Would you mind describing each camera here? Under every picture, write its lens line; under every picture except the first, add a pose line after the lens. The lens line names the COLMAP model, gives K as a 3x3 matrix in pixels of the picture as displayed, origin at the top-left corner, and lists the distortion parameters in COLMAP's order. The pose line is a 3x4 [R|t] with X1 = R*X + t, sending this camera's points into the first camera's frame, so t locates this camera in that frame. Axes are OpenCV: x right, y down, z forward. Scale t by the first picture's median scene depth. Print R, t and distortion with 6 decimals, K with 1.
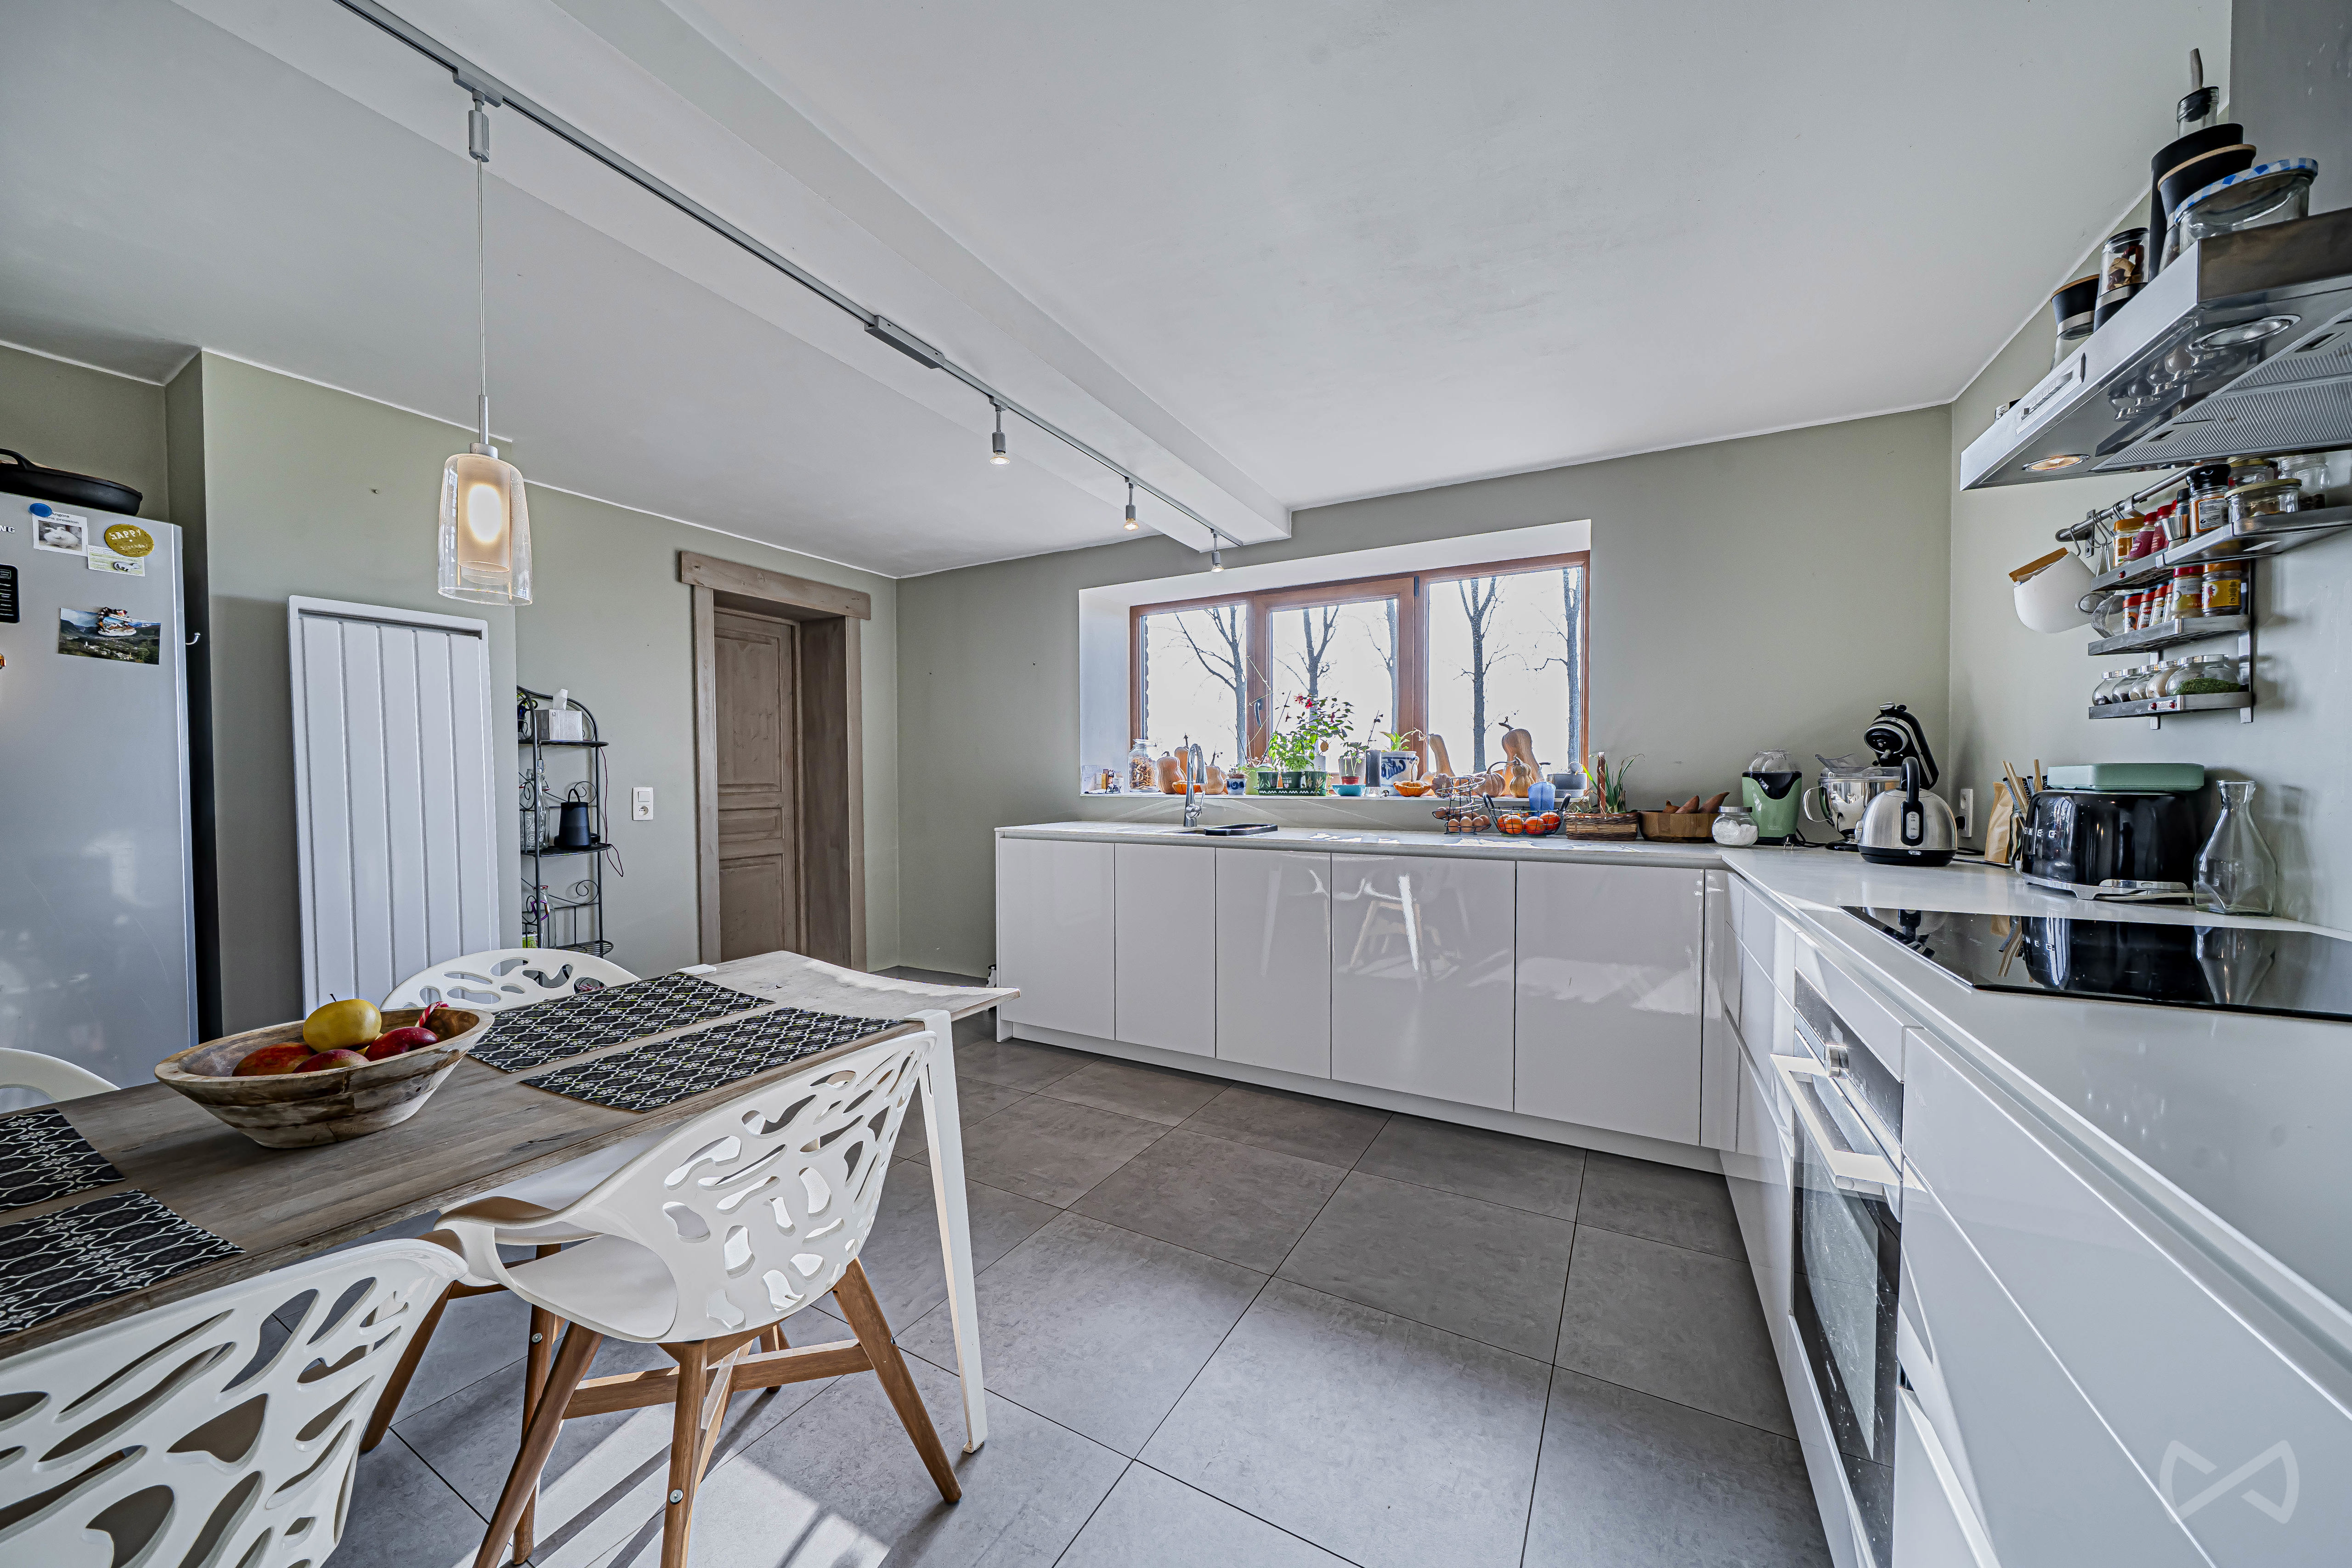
lens RADIAL K [[820.0, 0, 1167.1], [0, 820.0, 797.4], [0, 0, 1]] dist [0.000889, 0.000043]
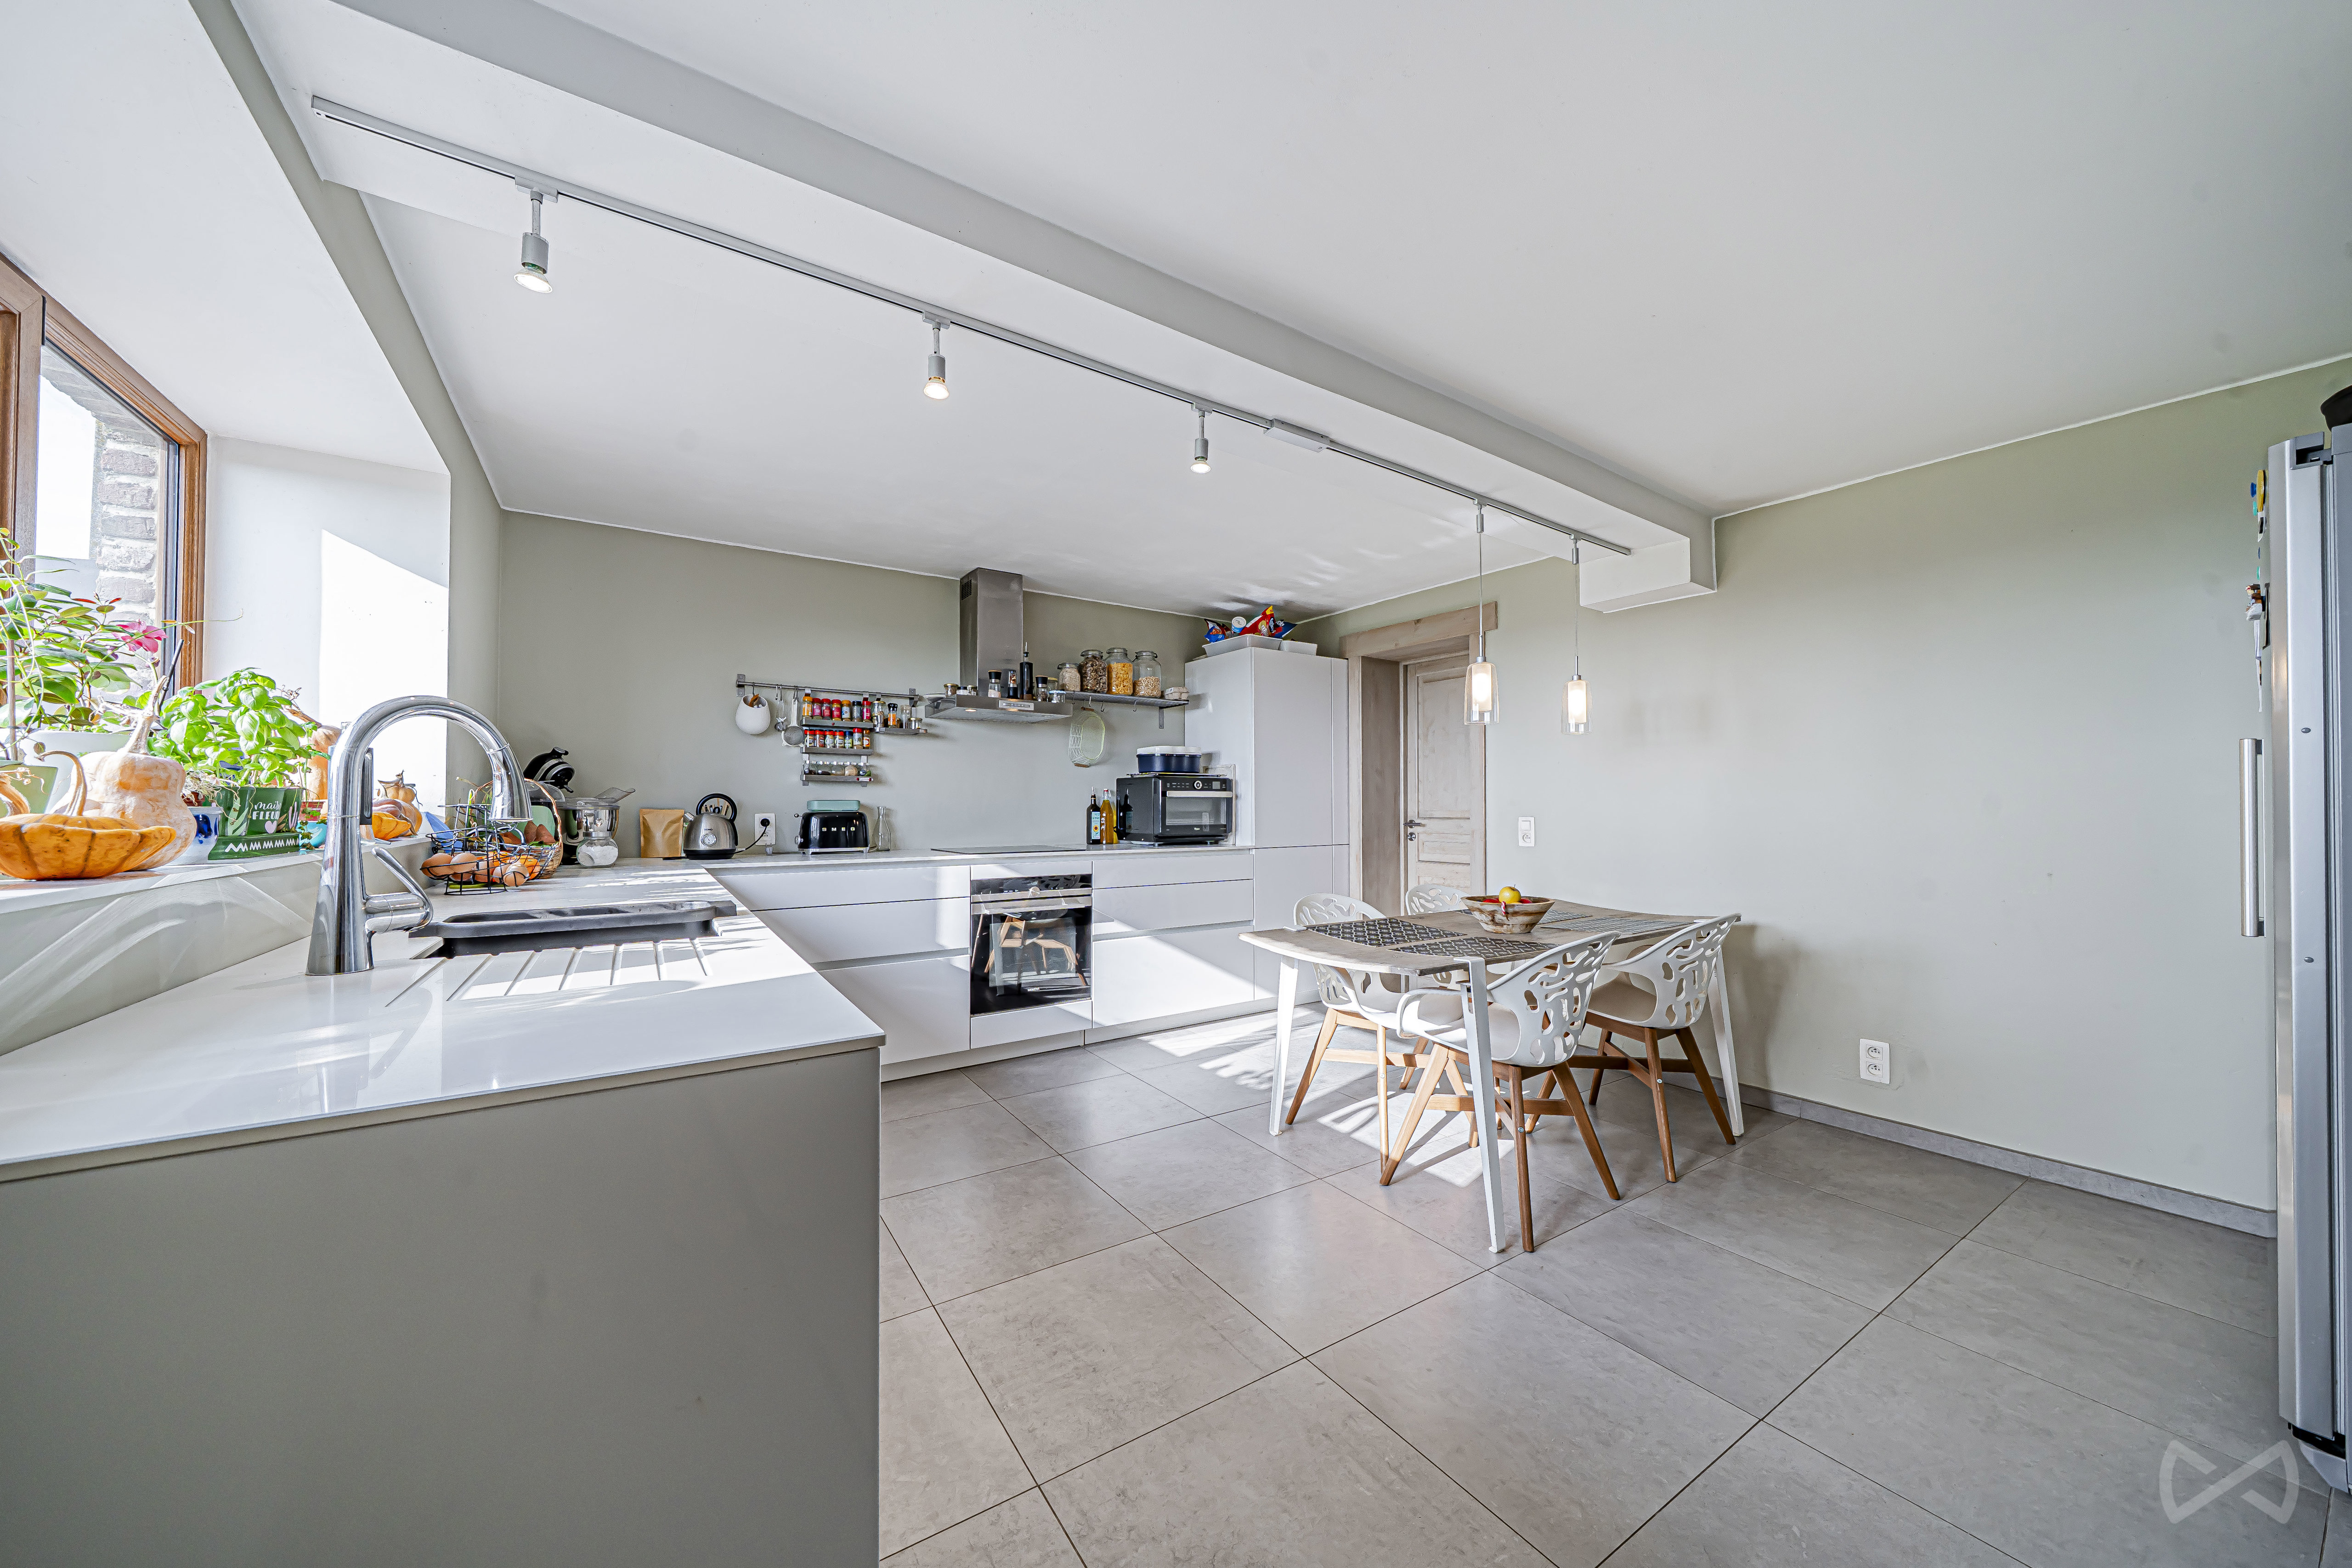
lens RADIAL K [[820.1, 0, 1167.1], [0, 820.1, 797.4], [0, 0, 1]] dist [0.000889, 0.000043]
pose [[-0.883092, 0.000751, 0.469200, -0.839250], [0.009620, 0.999817, 0.016506, -0.075663], [-0.469102, 0.019090, -0.882938, 2.559450]]
